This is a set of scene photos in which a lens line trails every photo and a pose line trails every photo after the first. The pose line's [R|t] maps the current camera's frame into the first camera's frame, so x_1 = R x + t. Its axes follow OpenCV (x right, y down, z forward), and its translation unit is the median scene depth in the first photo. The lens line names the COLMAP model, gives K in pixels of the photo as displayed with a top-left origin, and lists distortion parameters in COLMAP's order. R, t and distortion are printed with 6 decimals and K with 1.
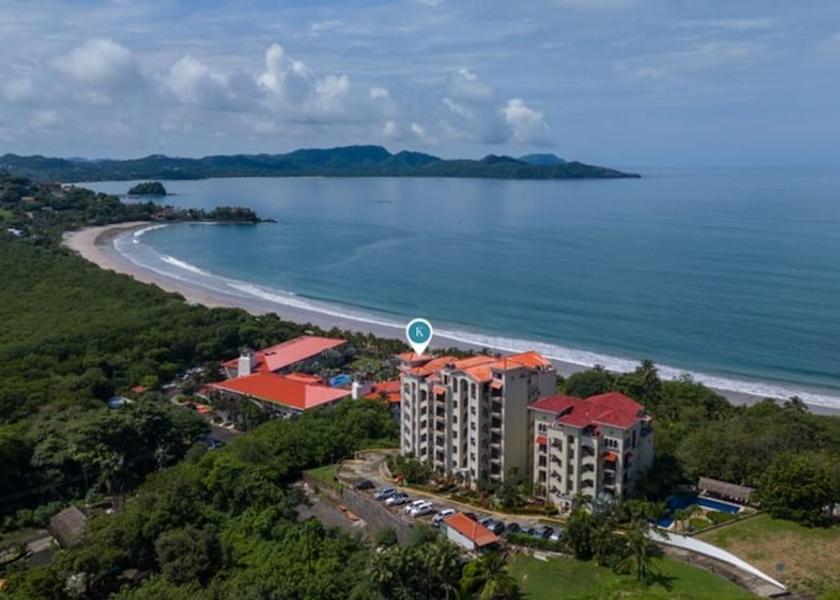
lens RADIAL K [[817.6, 0, 420.0], [0, 817.6, 300.0], [0, 0, 1]] dist [0.005528, 0.003530]
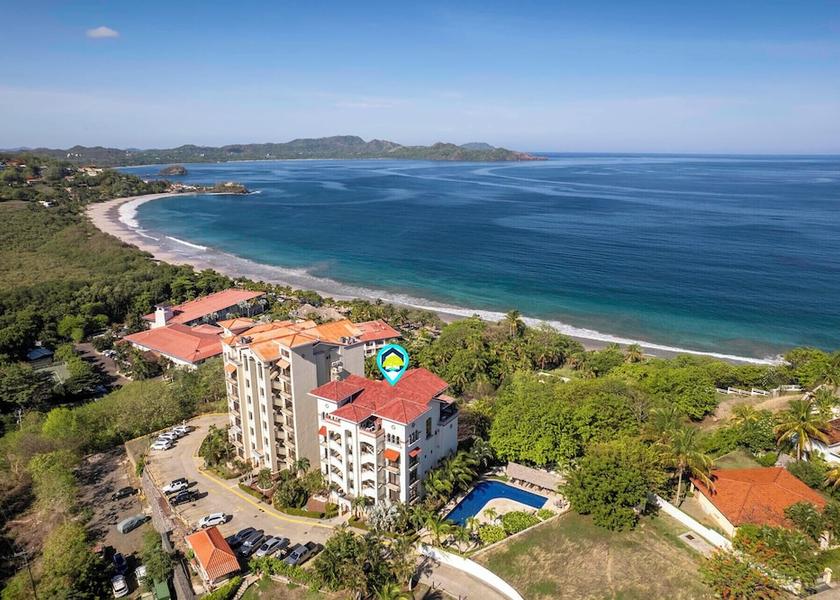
lens RADIAL K [[581.6, 0, 420.0], [0, 581.6, 300.0], [0, 0, 1]] dist [-0.072014, 0.058757]
pose [[0.999403, -0.011758, 0.032496, 0.117992], [0.008958, 0.996340, 0.085011, -0.008970], [-0.033376, -0.084669, 0.995850, 0.201842]]
